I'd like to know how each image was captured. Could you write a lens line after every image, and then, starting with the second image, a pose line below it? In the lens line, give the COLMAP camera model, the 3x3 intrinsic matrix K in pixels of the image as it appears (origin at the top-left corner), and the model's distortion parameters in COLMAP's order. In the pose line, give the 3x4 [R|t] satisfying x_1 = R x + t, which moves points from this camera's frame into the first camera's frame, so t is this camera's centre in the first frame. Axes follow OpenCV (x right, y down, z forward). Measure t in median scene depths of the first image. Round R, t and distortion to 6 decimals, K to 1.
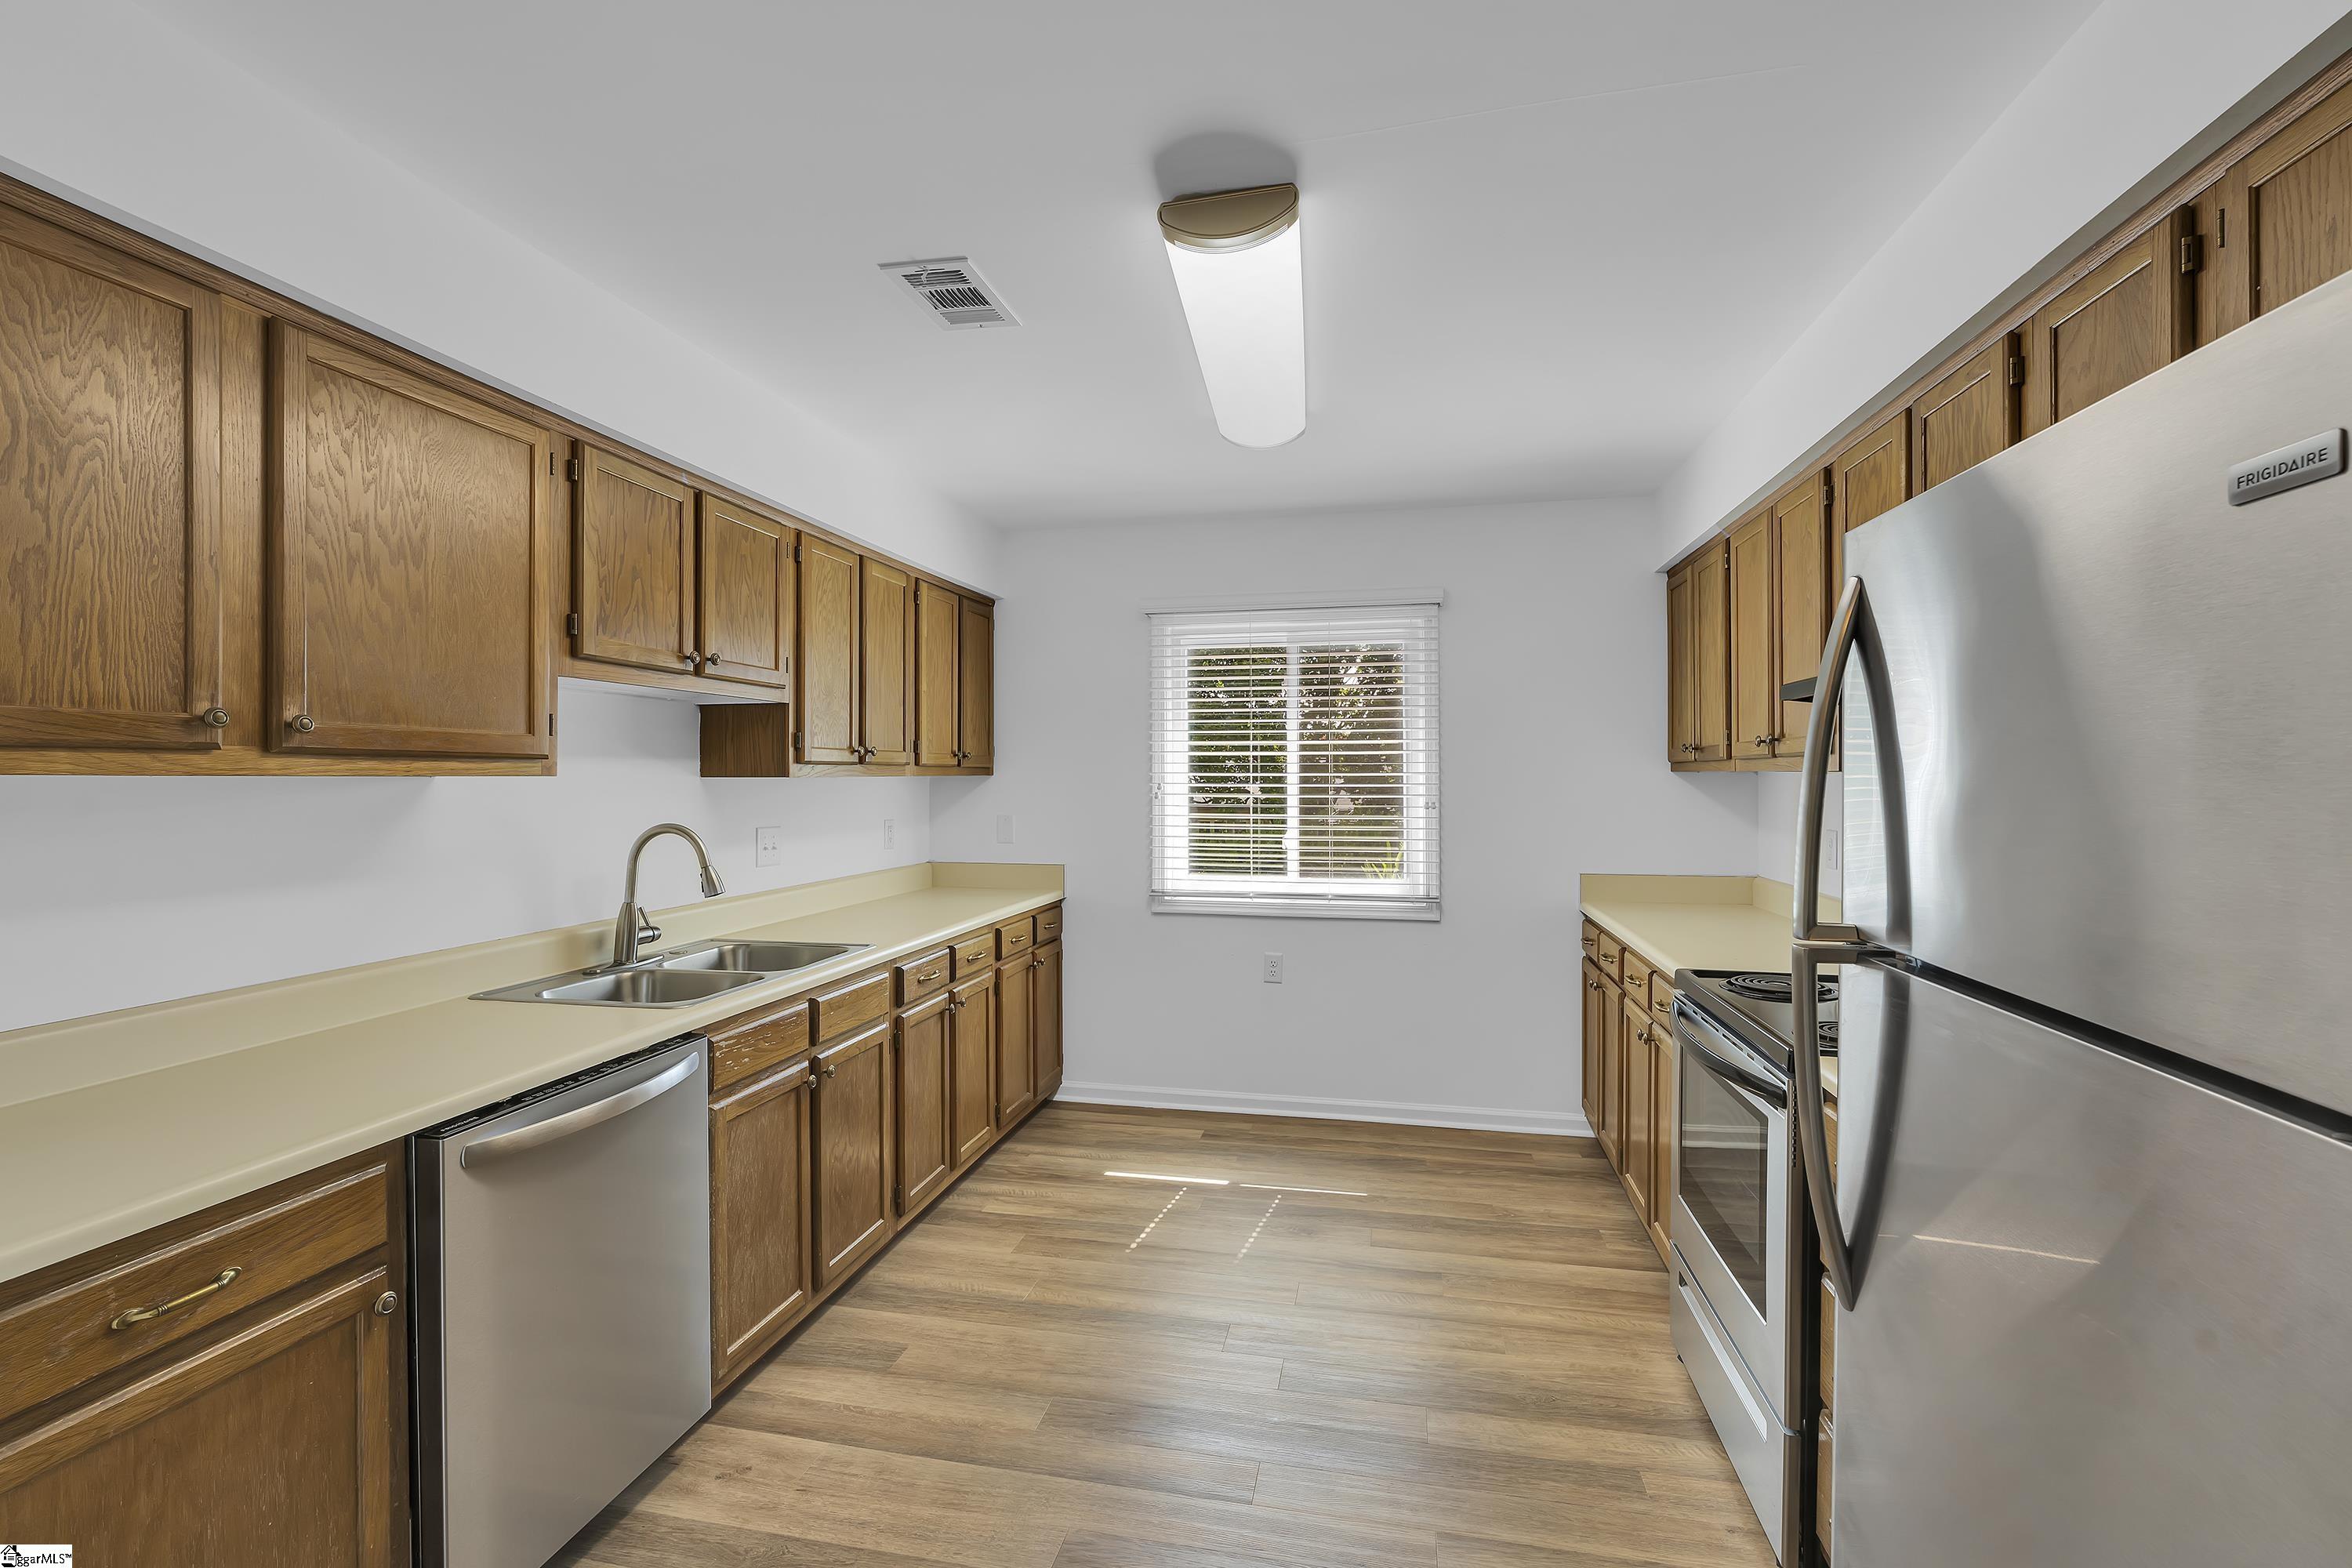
lens RADIAL K [[1023.9, 0, 1176.0], [0, 1023.9, 784.0], [0, 0, 1]] dist [-0.002326, 0.000312]
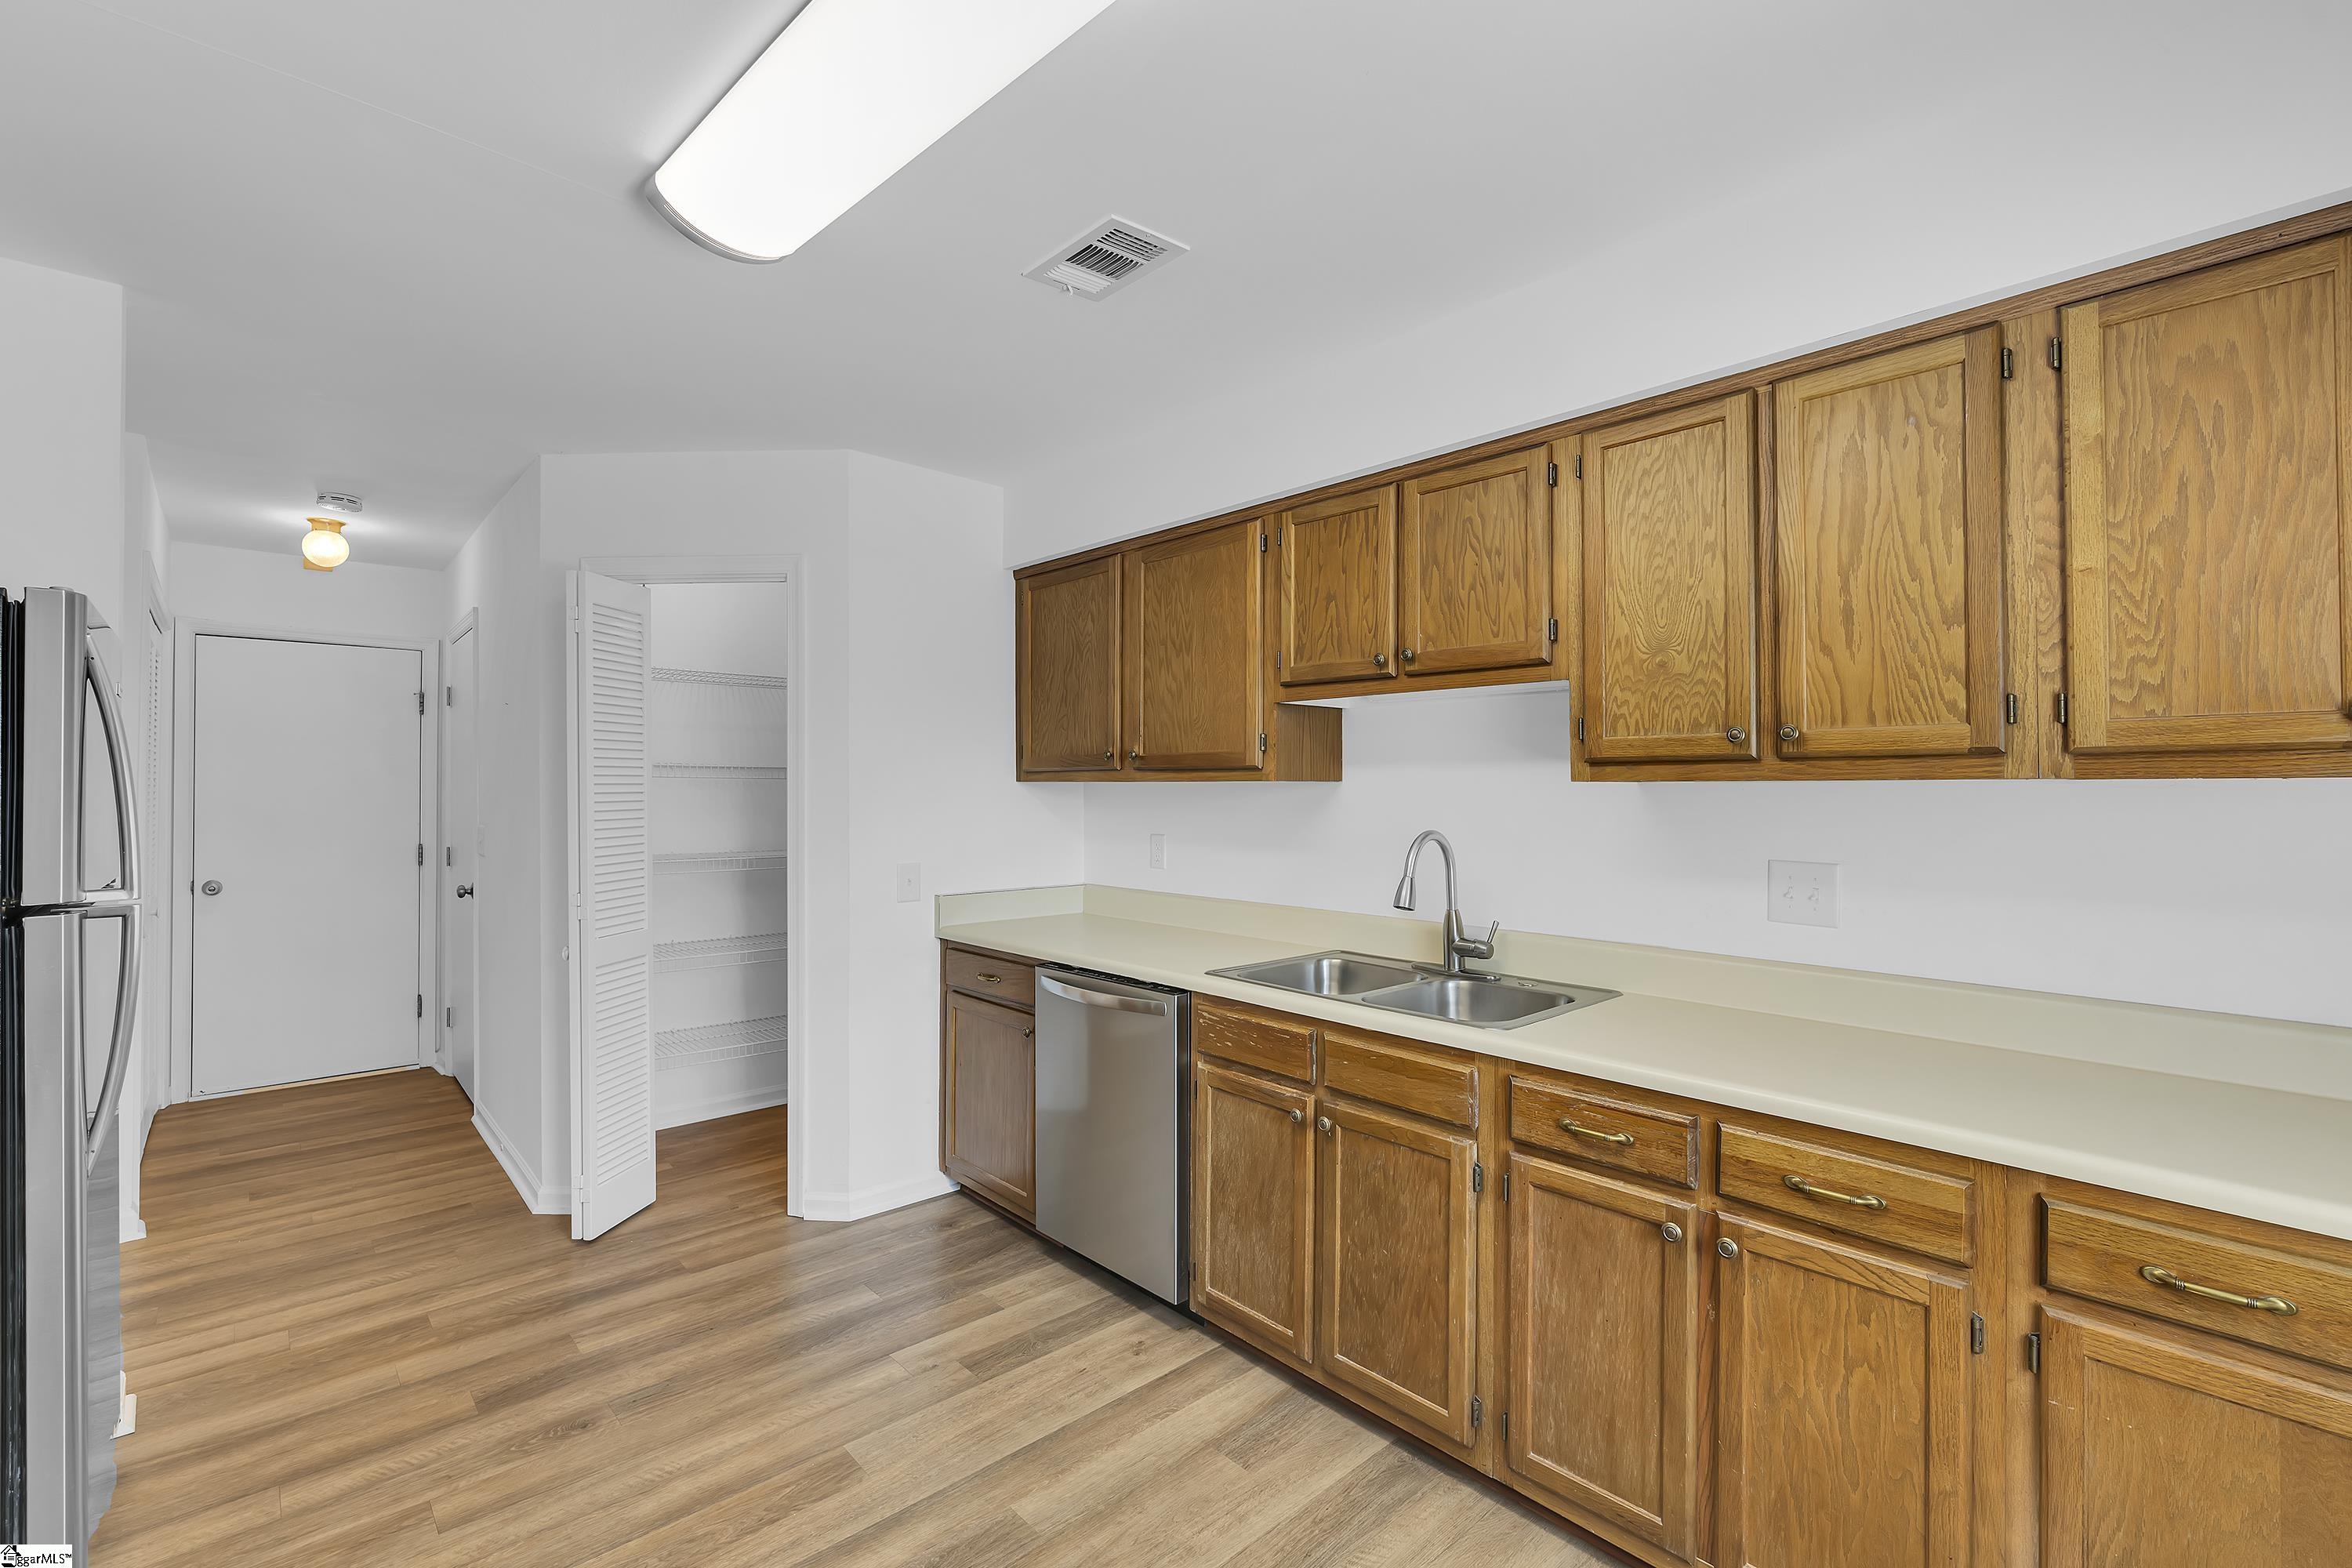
lens RADIAL K [[1023.9, 0, 1176.0], [0, 1023.9, 784.0], [0, 0, 1]] dist [-0.002326, 0.000312]
pose [[-0.577083, -0.000885, -0.816685, 0.472595], [-0.005512, 0.999981, 0.002811, -0.006663], [0.816667, 0.006123, -0.577077, 1.506953]]
